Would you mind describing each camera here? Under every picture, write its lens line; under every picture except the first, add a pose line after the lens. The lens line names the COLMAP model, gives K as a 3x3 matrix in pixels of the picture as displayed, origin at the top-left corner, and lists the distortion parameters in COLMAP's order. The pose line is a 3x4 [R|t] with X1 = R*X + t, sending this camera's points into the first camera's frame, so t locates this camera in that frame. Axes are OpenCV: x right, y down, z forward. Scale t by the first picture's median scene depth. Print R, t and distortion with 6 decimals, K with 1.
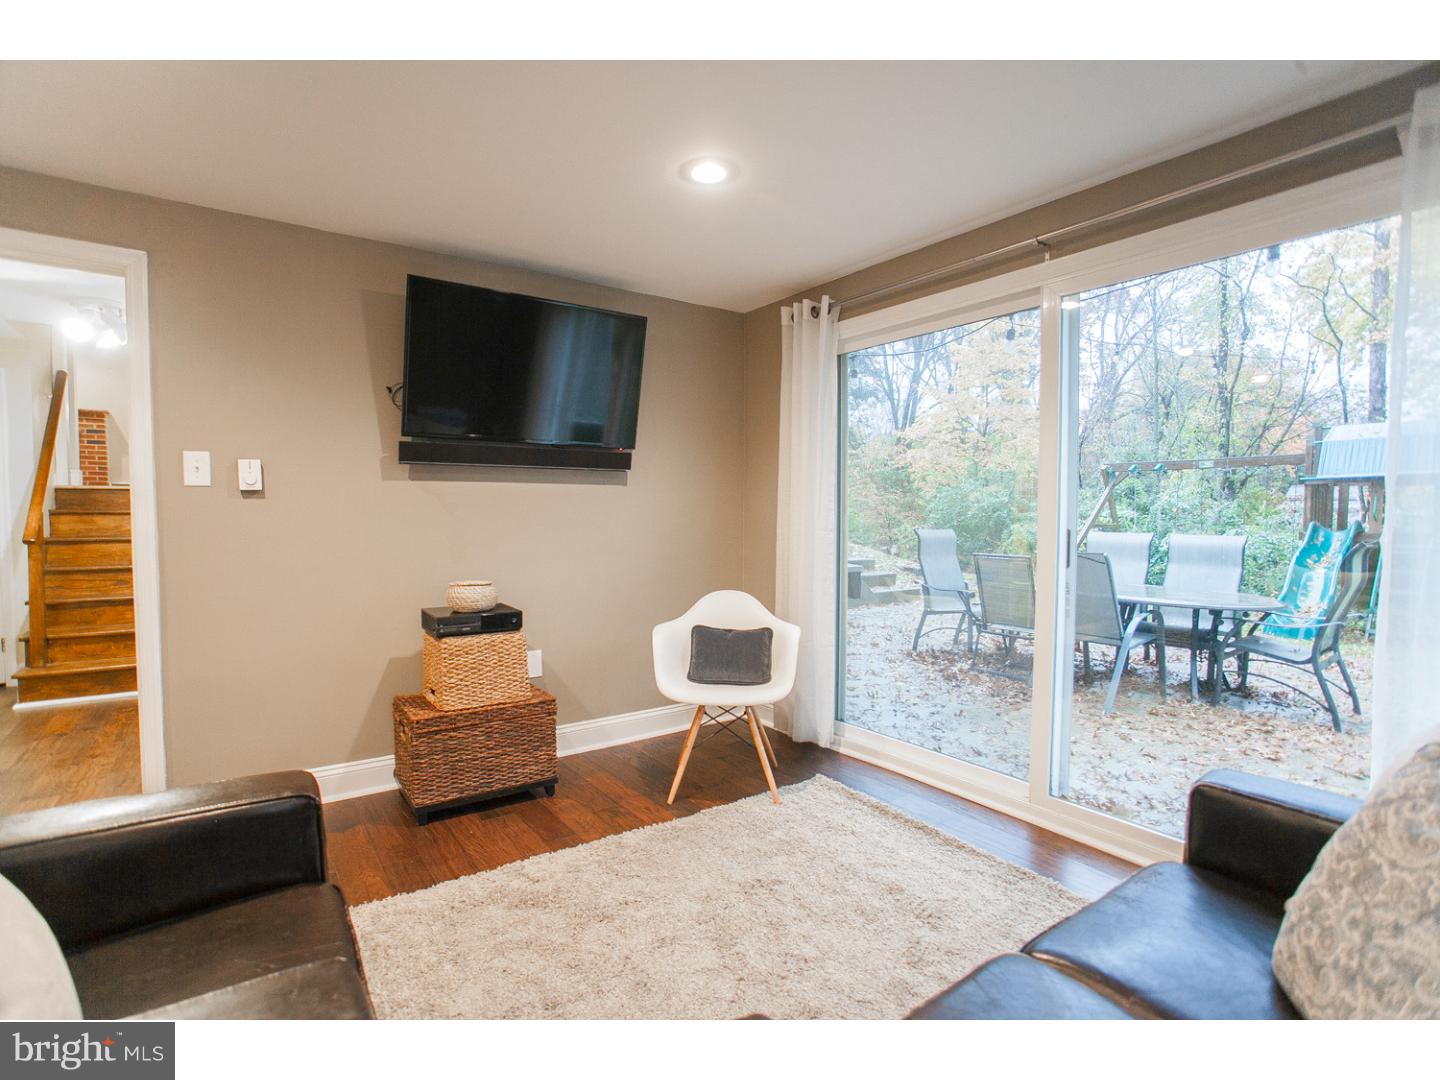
lens RADIAL K [[697.5, 0, 718.2], [0, 697.5, 536.4], [0, 0, 1]] dist [-0.001905, -0.000201]
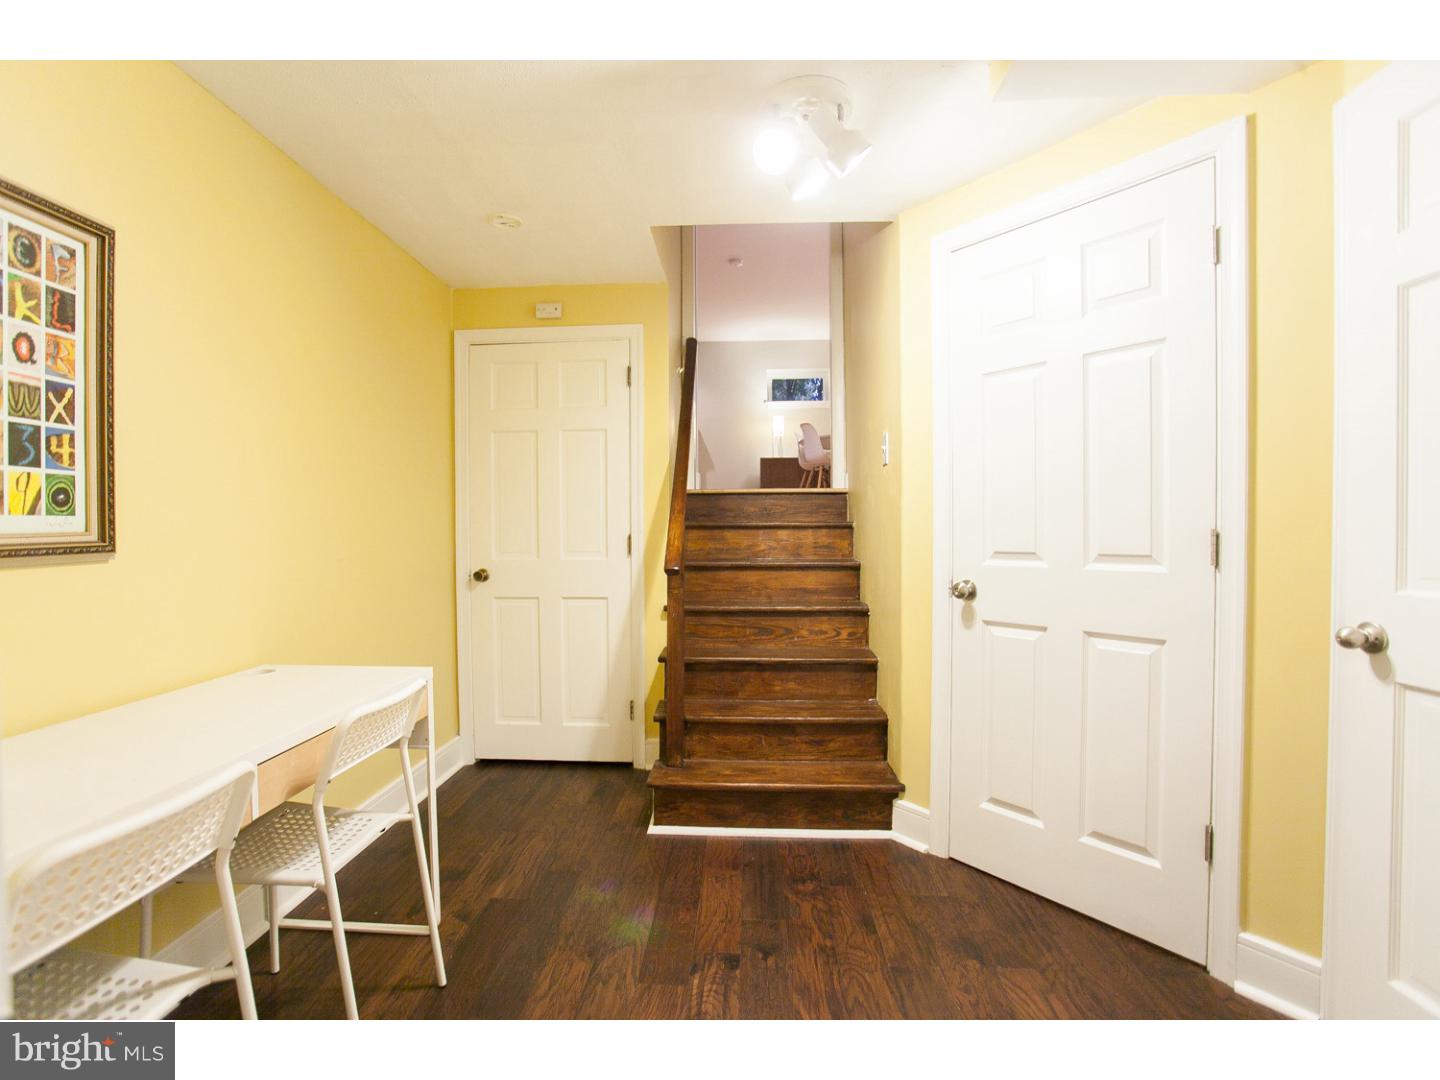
lens RADIAL K [[697.5, 0, 719.1], [0, 697.5, 536.7], [0, 0, 1]] dist [-0.001905, -0.000201]
pose [[0.797570, 0.003490, -0.603216, -0.530698], [-0.018080, 0.999672, -0.018123, -0.011301], [0.602955, 0.025360, 0.797372, 0.482125]]
